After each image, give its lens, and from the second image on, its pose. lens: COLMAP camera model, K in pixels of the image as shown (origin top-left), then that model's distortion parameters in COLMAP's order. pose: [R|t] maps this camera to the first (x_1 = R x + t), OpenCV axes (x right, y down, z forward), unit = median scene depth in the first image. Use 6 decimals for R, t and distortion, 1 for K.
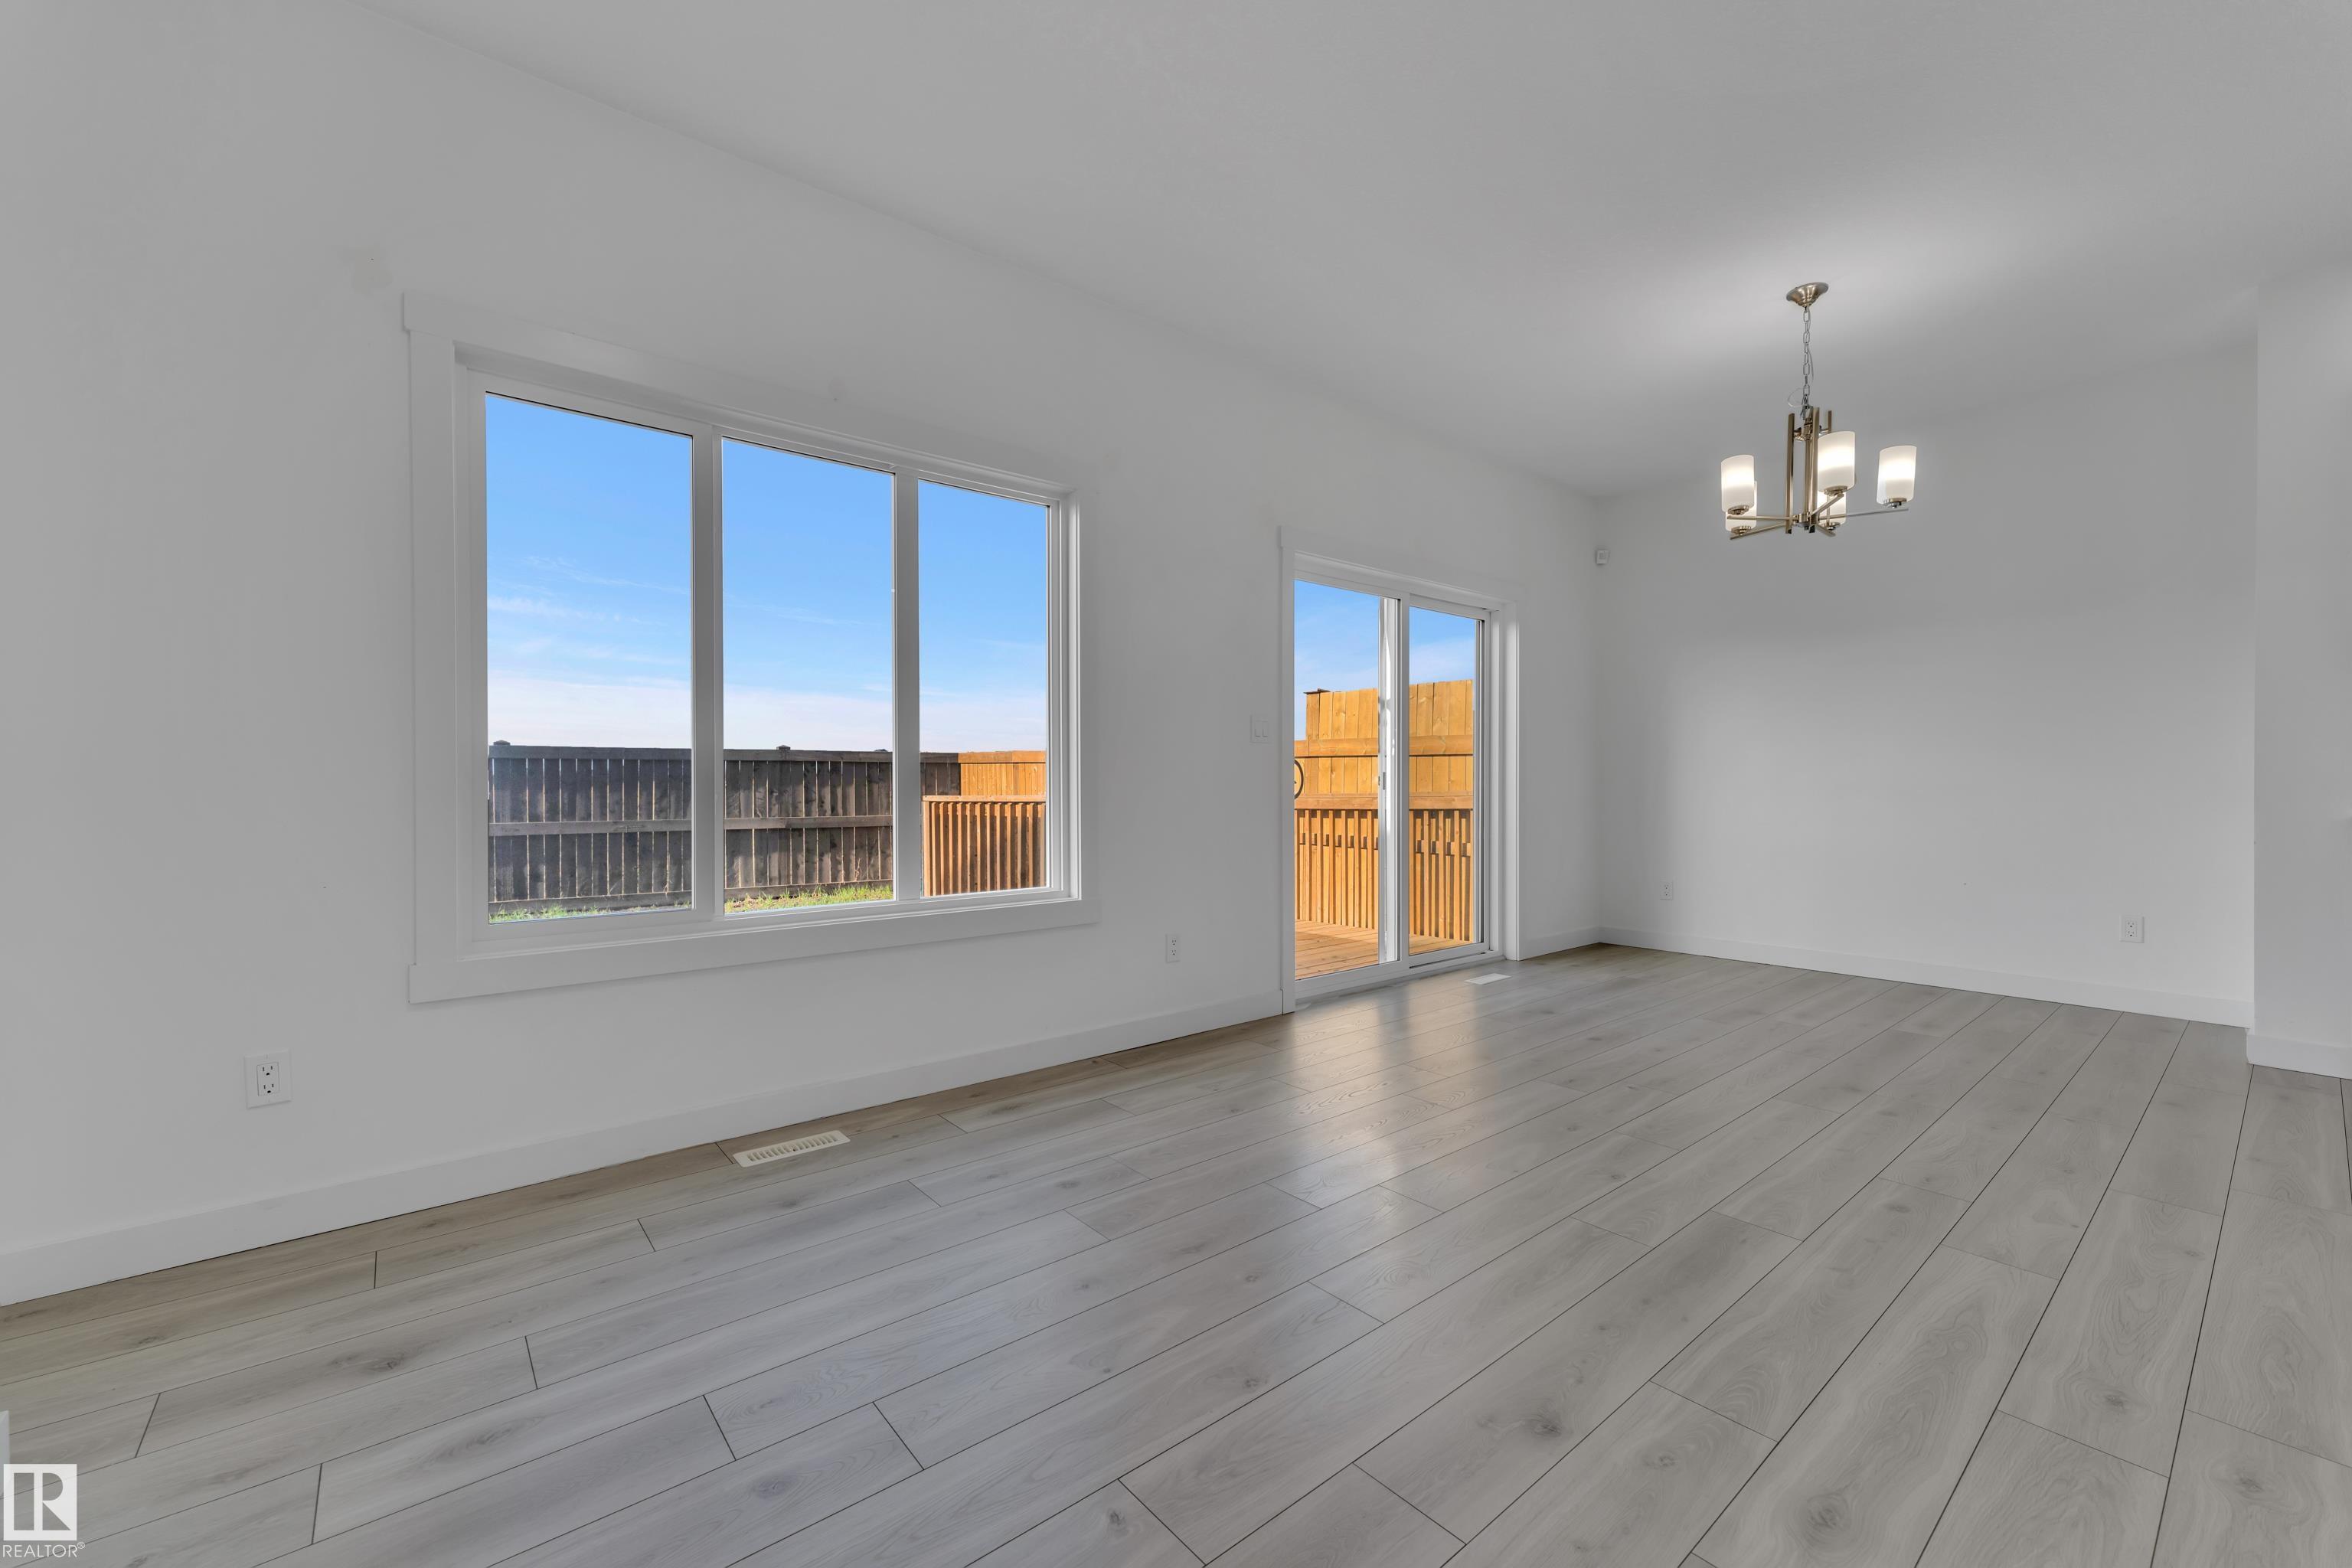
lens RADIAL K [[945.8, 0, 1174.5], [0, 945.8, 782.9], [0, 0, 1]] dist [0.000060, -0.000158]
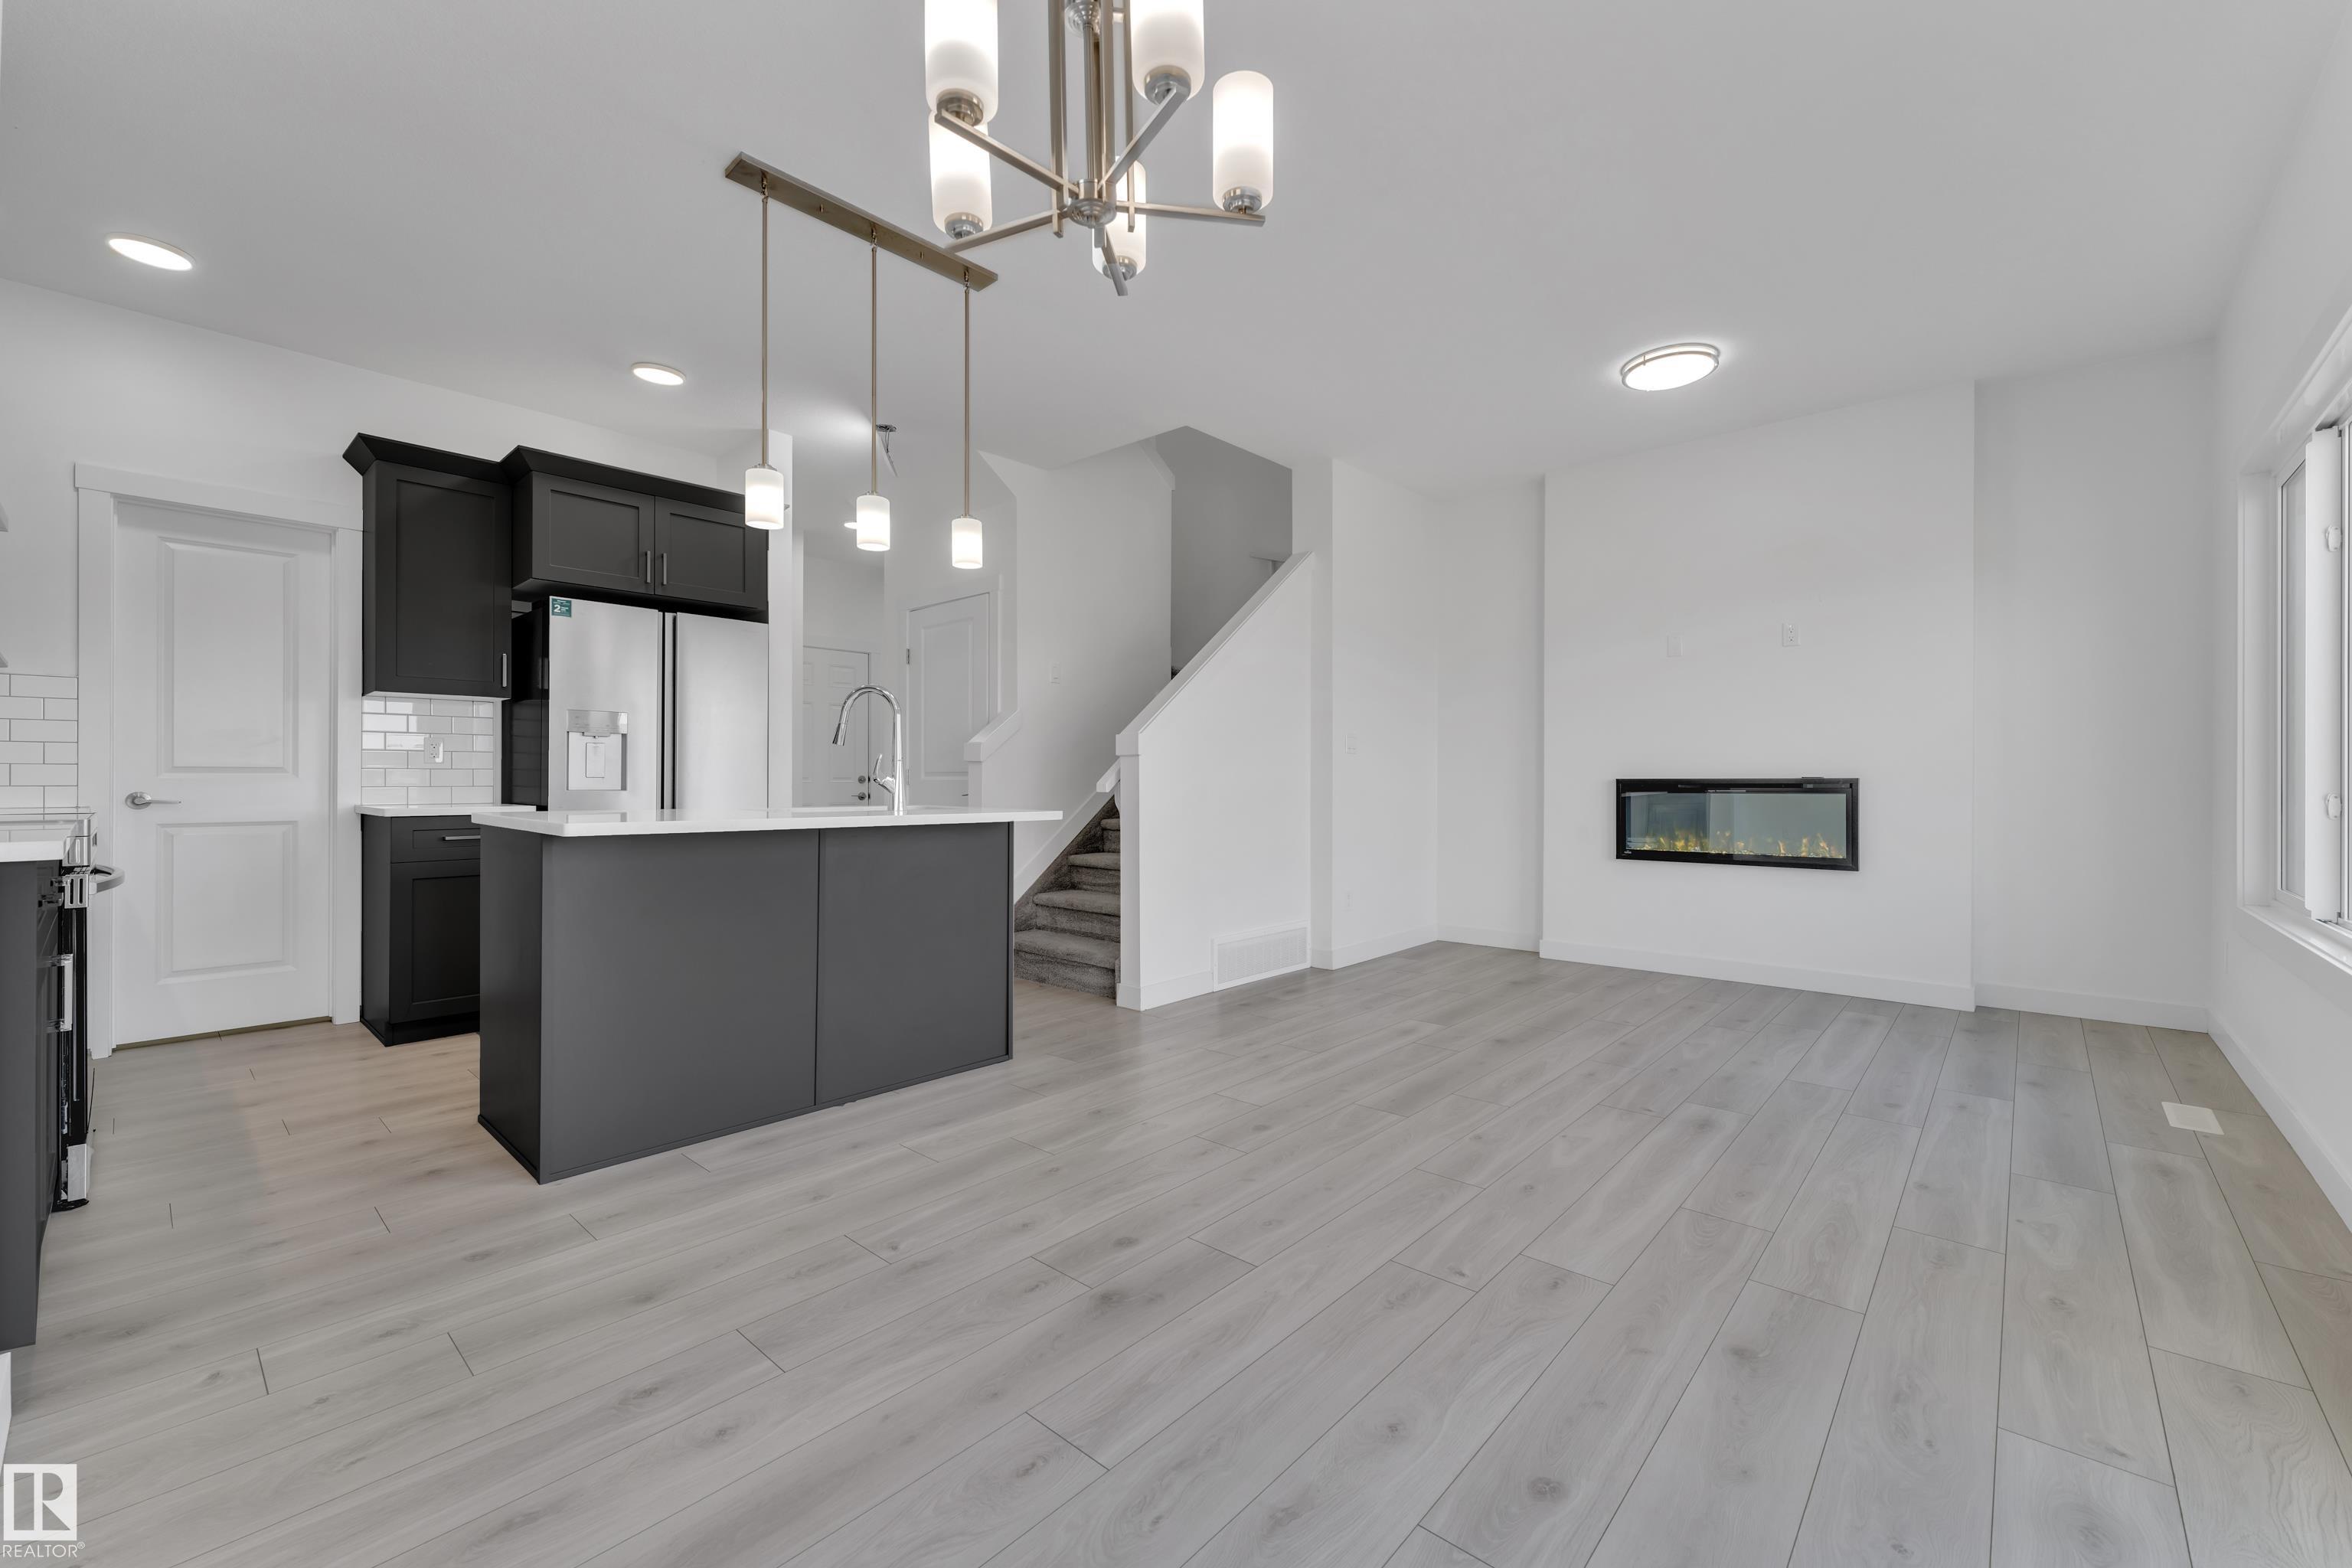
lens RADIAL K [[941.2, 0, 1180.1], [0, 941.2, 775.2], [0, 0, 1]] dist [-0.000642, -0.000050]
pose [[-0.989597, -0.000094, -0.143870, 0.916201], [0.000342, 0.999995, -0.003009, -0.006806], [0.143869, -0.003027, -0.989592, 1.926788]]
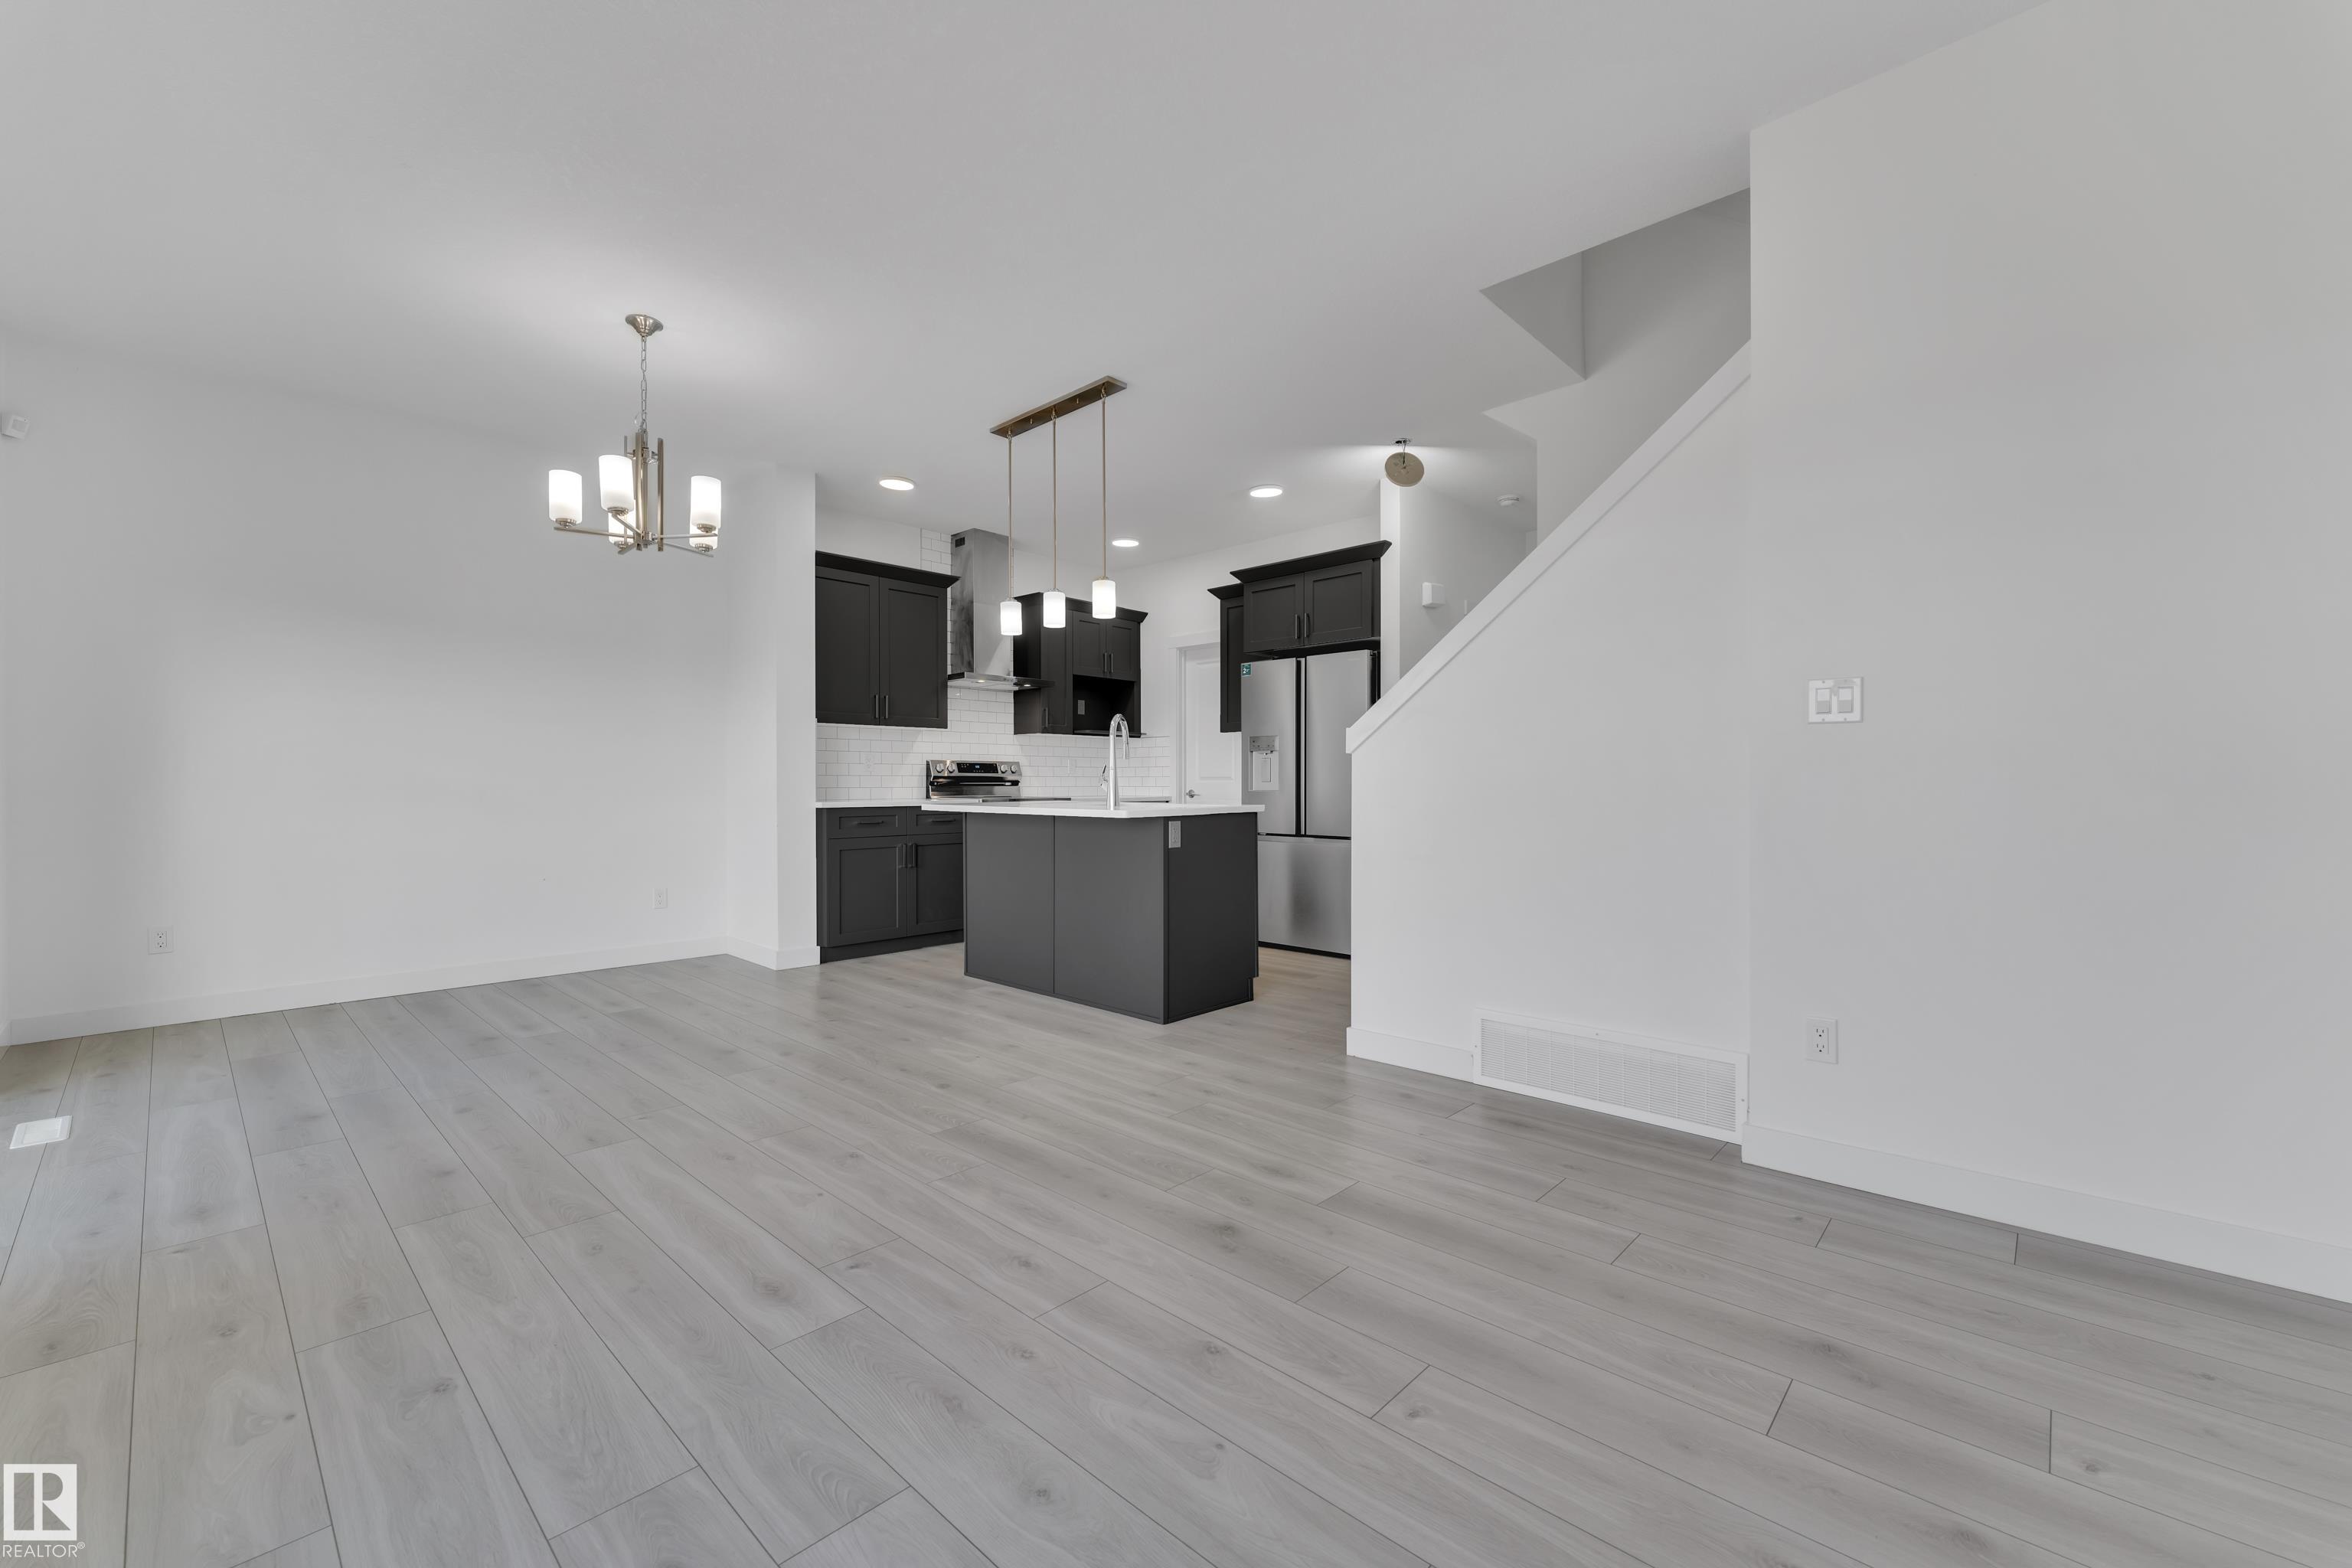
lens RADIAL K [[945.8, 0, 1174.5], [0, 945.8, 782.9], [0, 0, 1]] dist [0.000060, -0.000158]
pose [[-0.124589, 0.002171, 0.992206, -0.601271], [0.003130, 0.999993, -0.001795, -0.001525], [-0.992203, 0.002881, -0.124595, 0.727002]]
